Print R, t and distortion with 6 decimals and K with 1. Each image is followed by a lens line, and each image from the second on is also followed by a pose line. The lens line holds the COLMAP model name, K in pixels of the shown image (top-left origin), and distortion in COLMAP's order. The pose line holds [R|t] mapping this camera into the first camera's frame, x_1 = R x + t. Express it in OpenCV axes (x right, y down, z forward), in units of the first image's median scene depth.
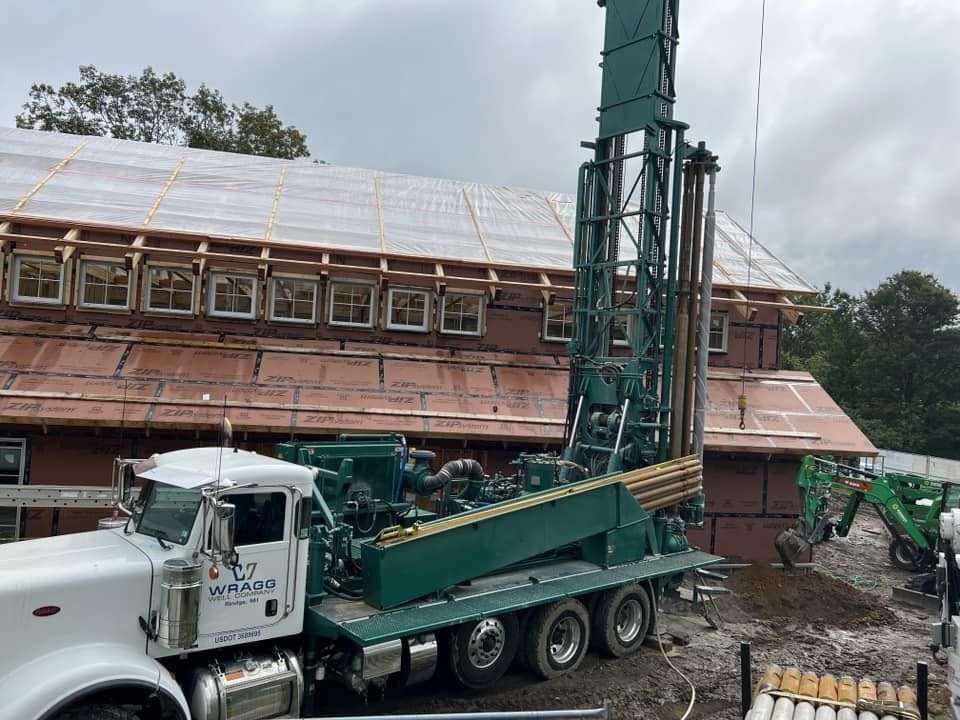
lens RADIAL K [[760.7, 0, 478.8], [0, 760.7, 371.8], [0, 0, 1]] dist [0.047261, 0.001699]
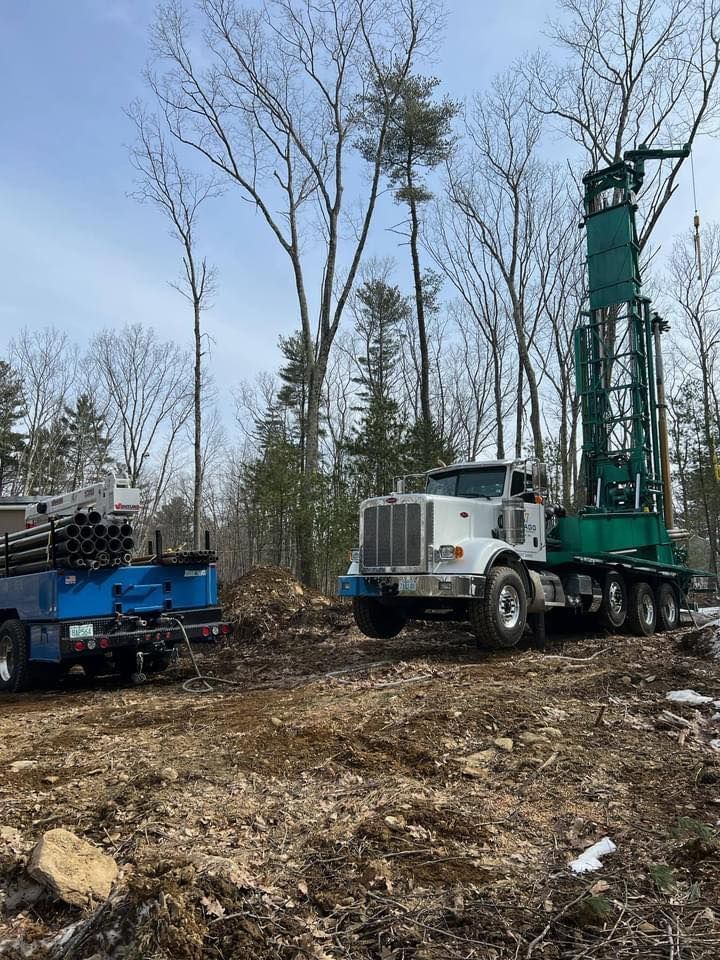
lens RADIAL K [[760.7, 0, 360.0], [0, 760.7, 480.0], [0, 0, 1]] dist [0.047261, 0.001699]
pose [[0.992898, -0.025518, 0.116199, -0.752585], [0.042728, 0.988045, -0.148125, 0.357754], [-0.111030, 0.152038, 0.982118, -0.571604]]
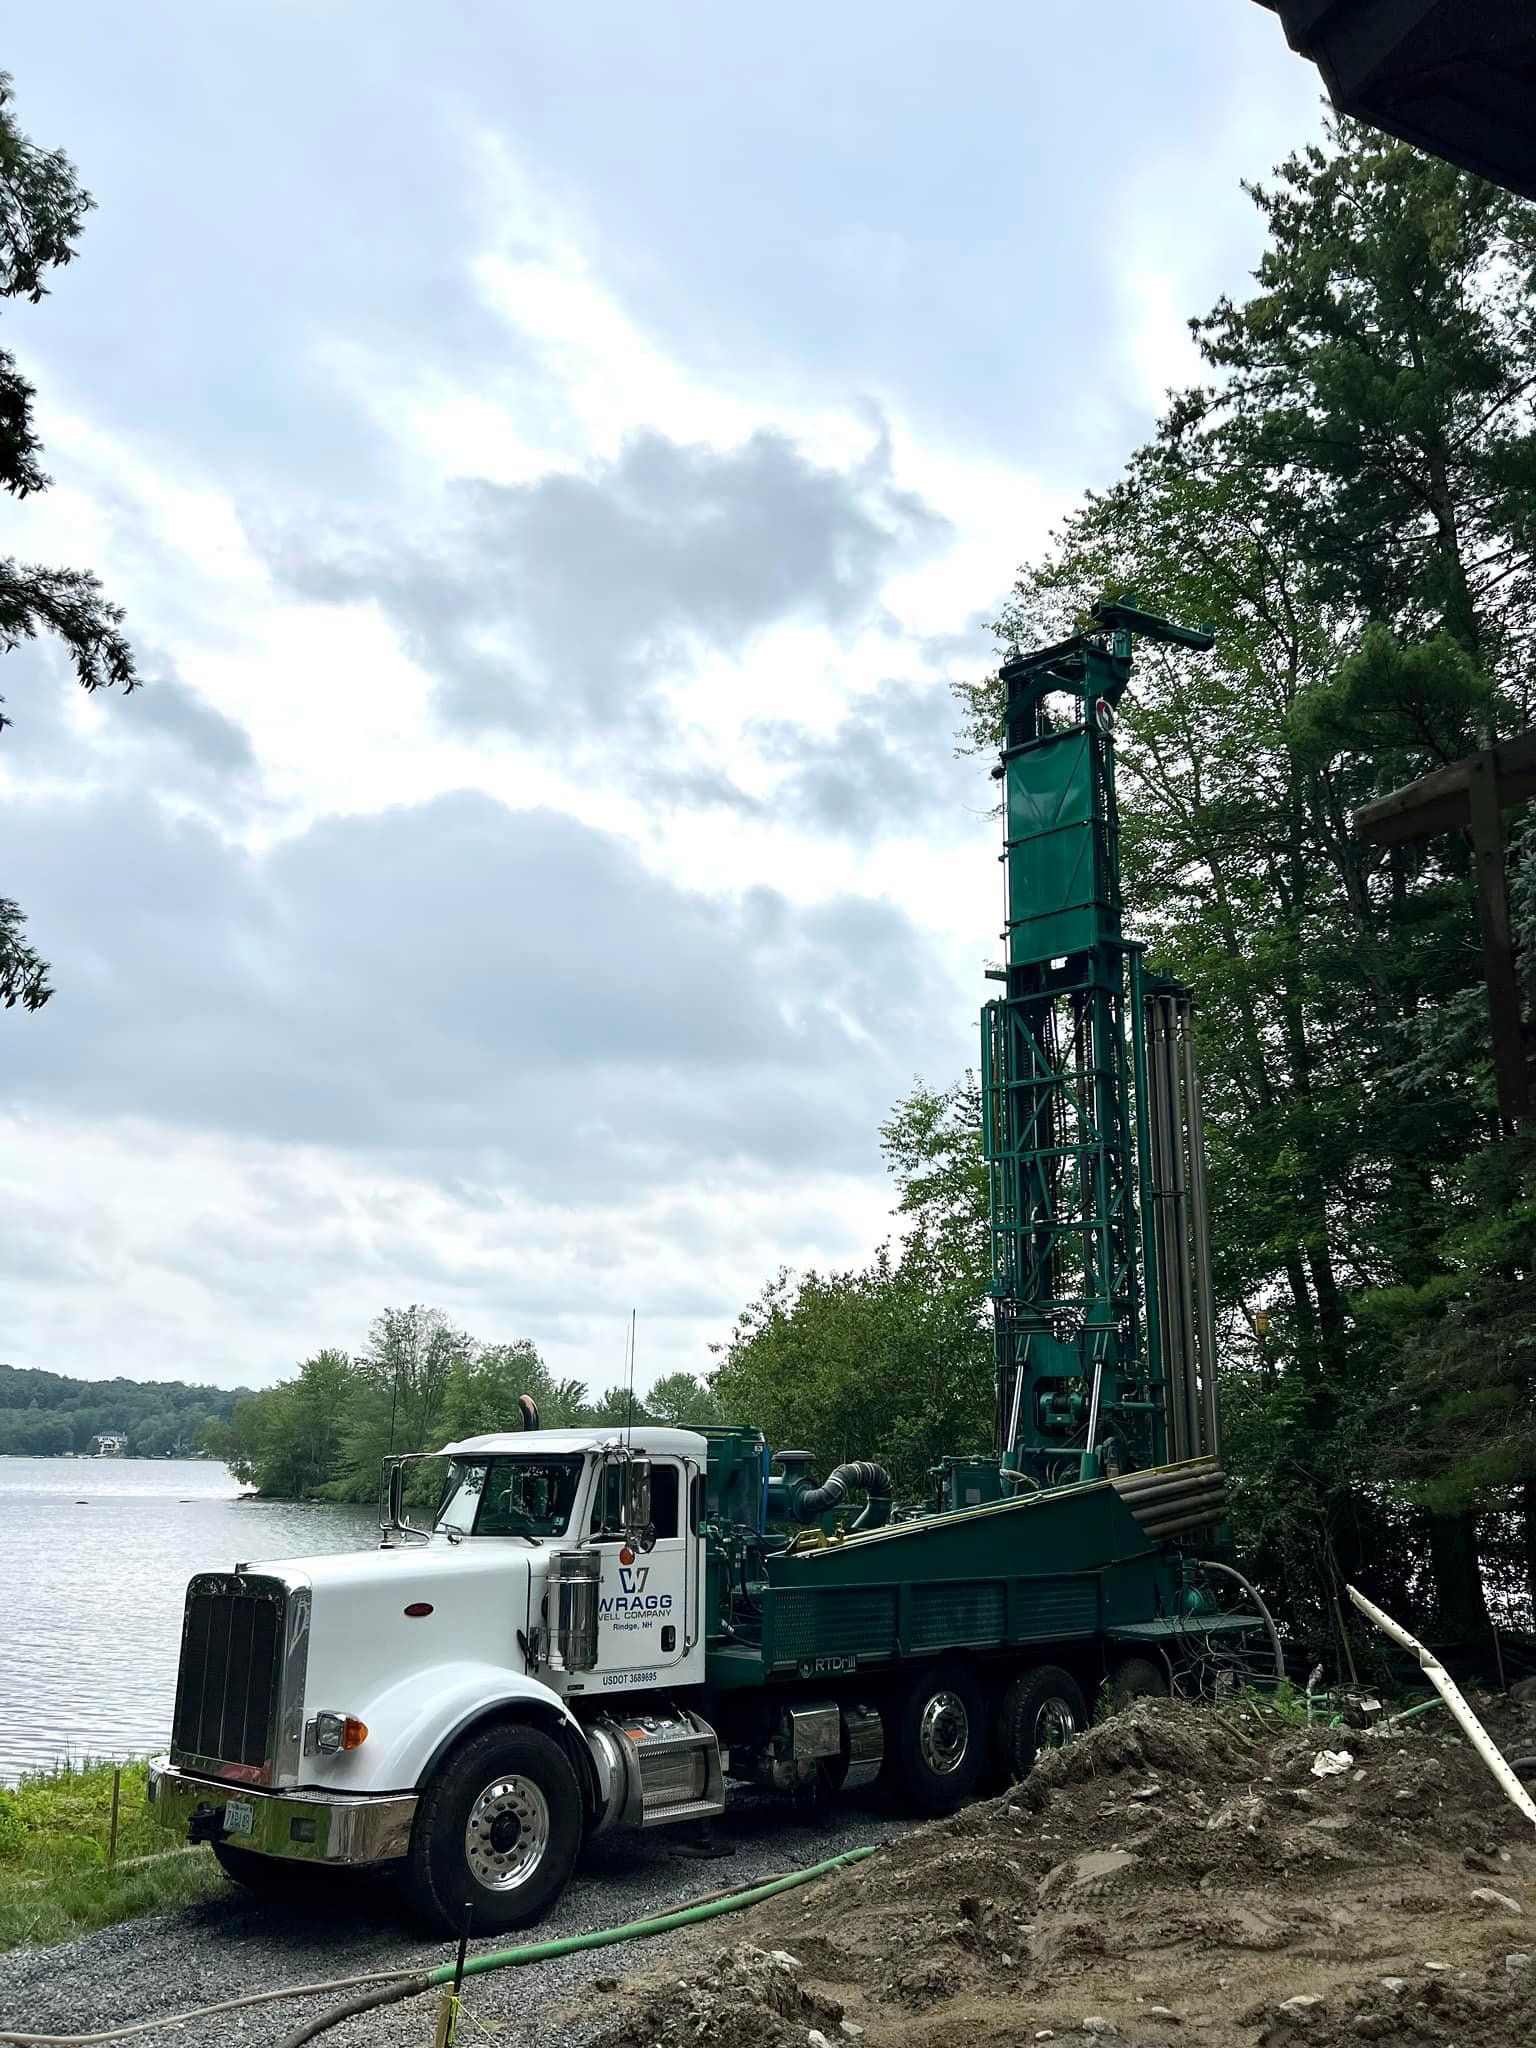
lens RADIAL K [[1622.9, 0, 768.0], [0, 1622.9, 1024.0], [0, 0, 1]] dist [0.047261, 0.001699]
pose [[0.996774, -0.034347, 0.072532, -0.236625], [0.051530, 0.966787, -0.250337, 0.128290], [-0.061525, 0.253267, 0.965438, -0.500732]]
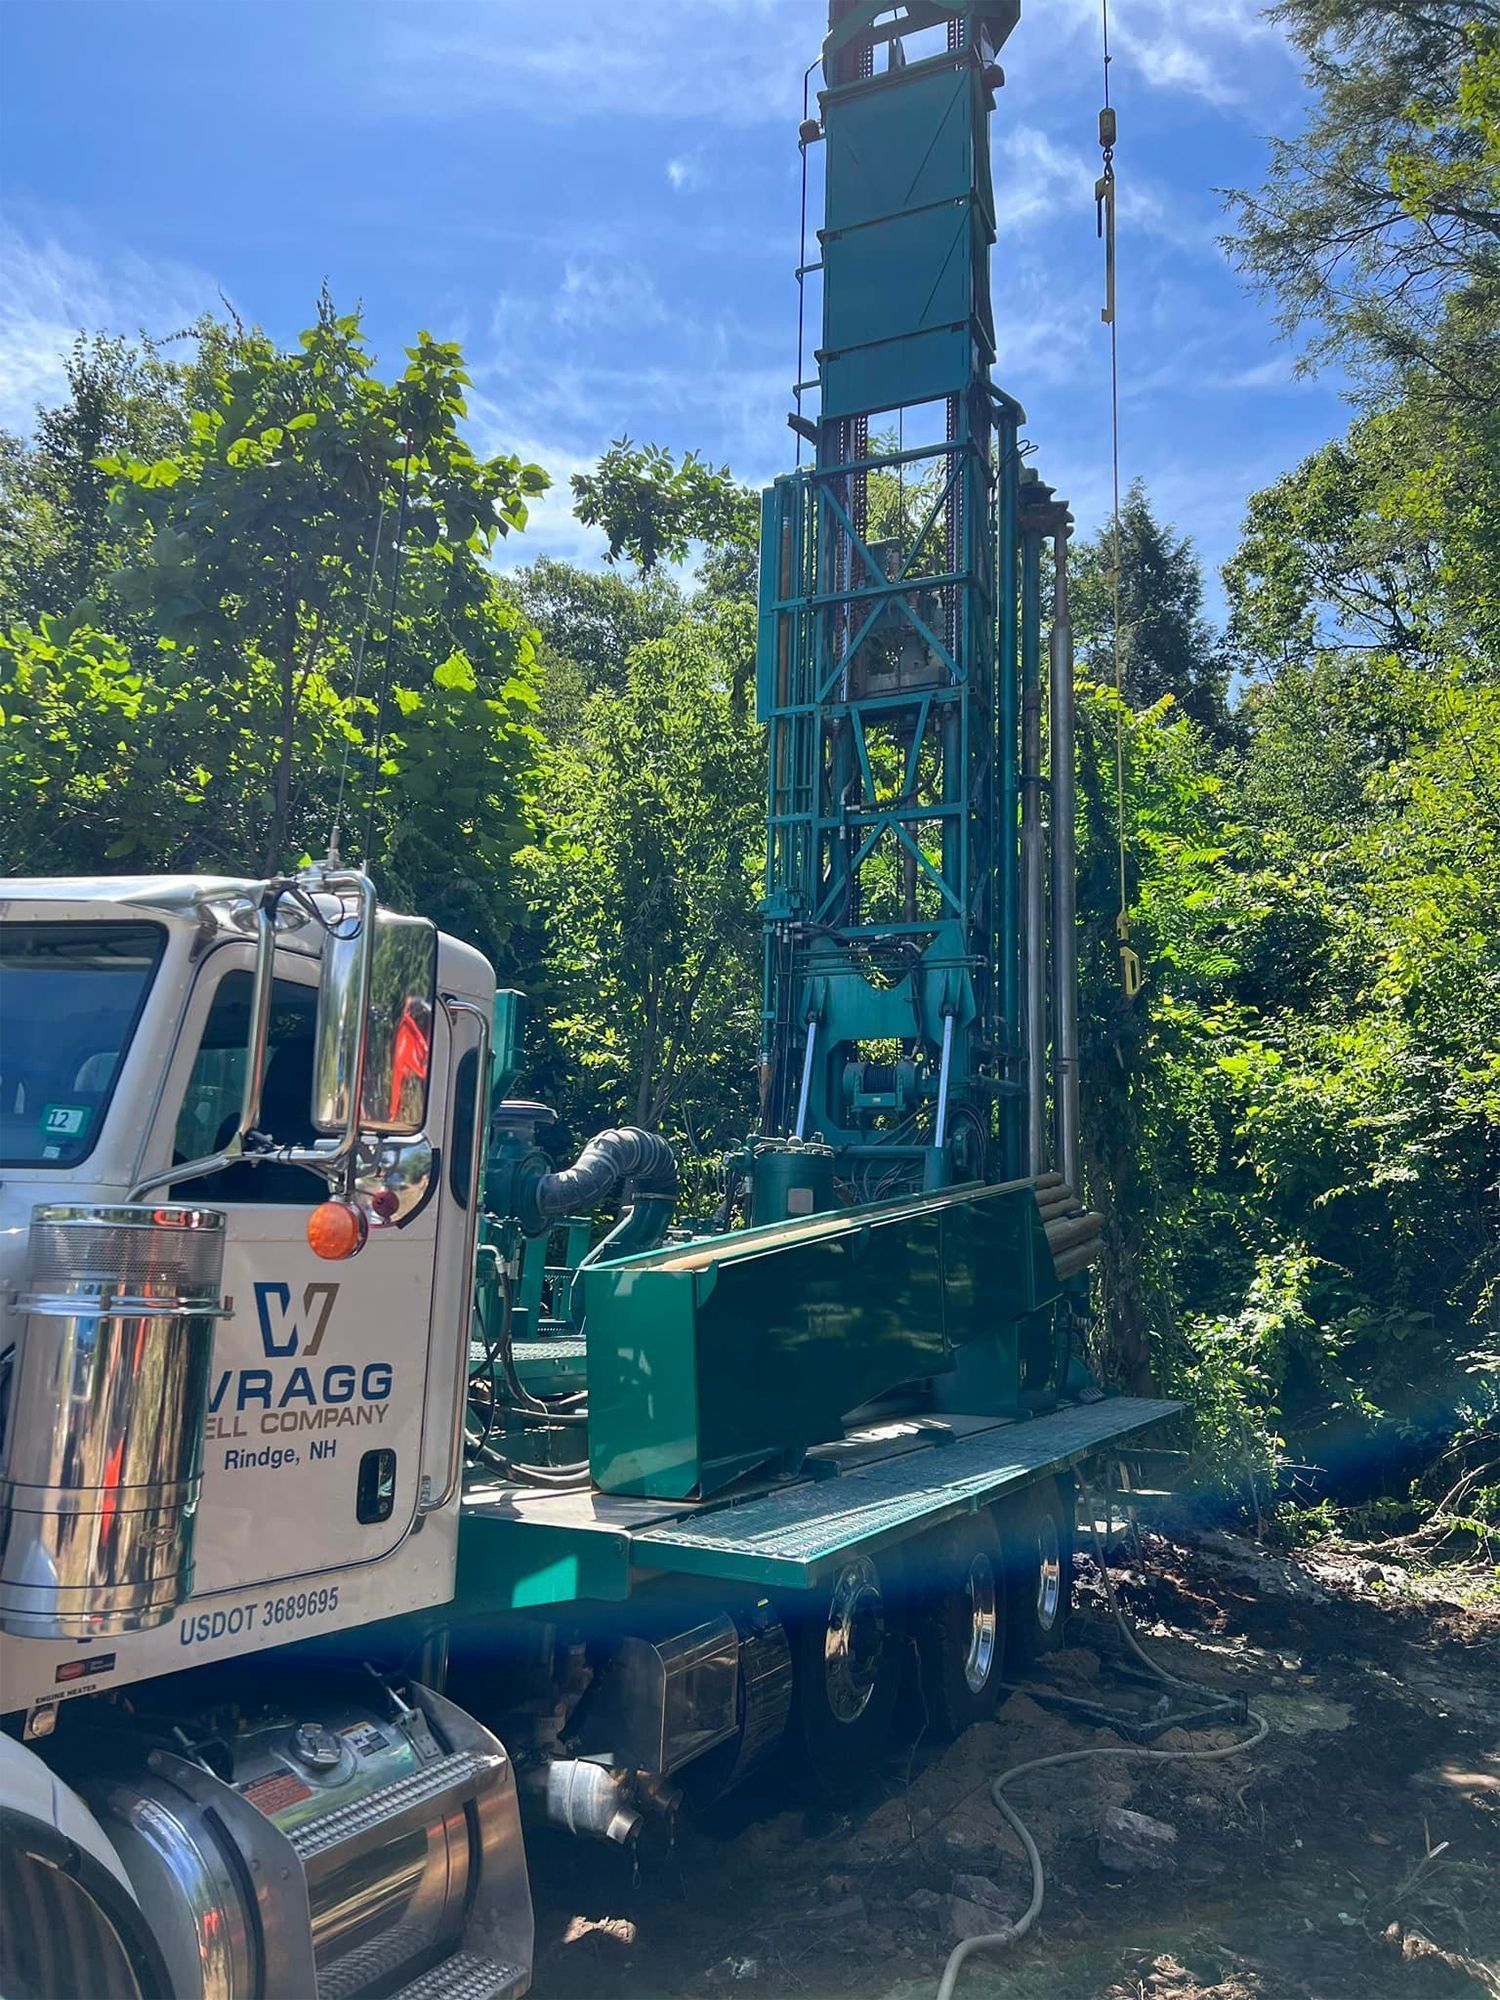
lens RADIAL K [[1584.9, 0, 750.0], [0, 1584.9, 1000.0], [0, 0, 1]] dist [0.047261, 0.001699]
pose [[0.923840, 0.041691, 0.380503, -0.315059], [0.010717, 0.990844, -0.134585, 0.199747], [-0.382630, 0.128413, 0.914934, 0.428671]]
